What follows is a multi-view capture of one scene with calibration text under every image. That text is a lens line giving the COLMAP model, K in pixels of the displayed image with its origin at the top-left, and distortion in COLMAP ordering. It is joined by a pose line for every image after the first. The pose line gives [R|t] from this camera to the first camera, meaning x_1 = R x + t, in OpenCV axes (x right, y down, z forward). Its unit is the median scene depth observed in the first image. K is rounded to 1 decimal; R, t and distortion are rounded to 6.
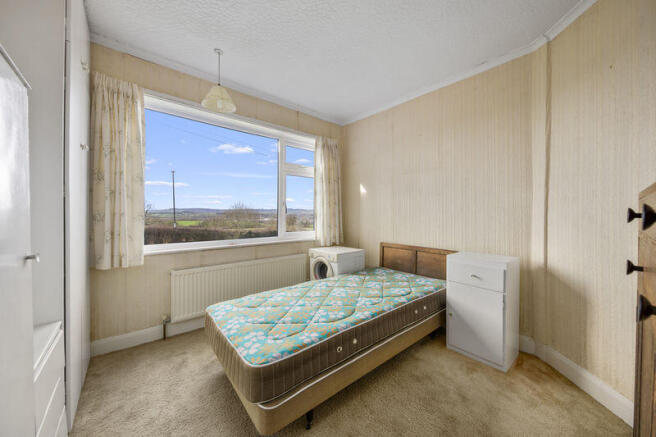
lens RADIAL K [[239.9, 0, 325.6], [0, 239.9, 214.5], [0, 0, 1]] dist [-0.000191, -0.000104]
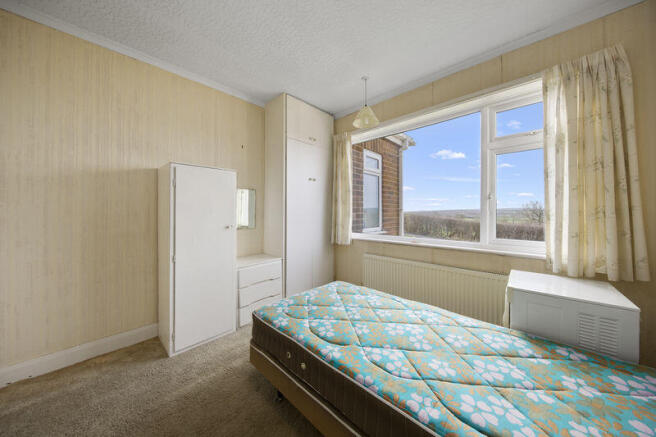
lens RADIAL K [[213.9, 0, 329.3], [0, 213.9, 211.9], [0, 0, 1]] dist [-0.000983, -0.000096]
pose [[0.119126, -0.001115, -0.992878, 0.609267], [0.006200, 0.999981, -0.000379, -0.006853], [0.992860, -0.006111, 0.119131, 0.694475]]
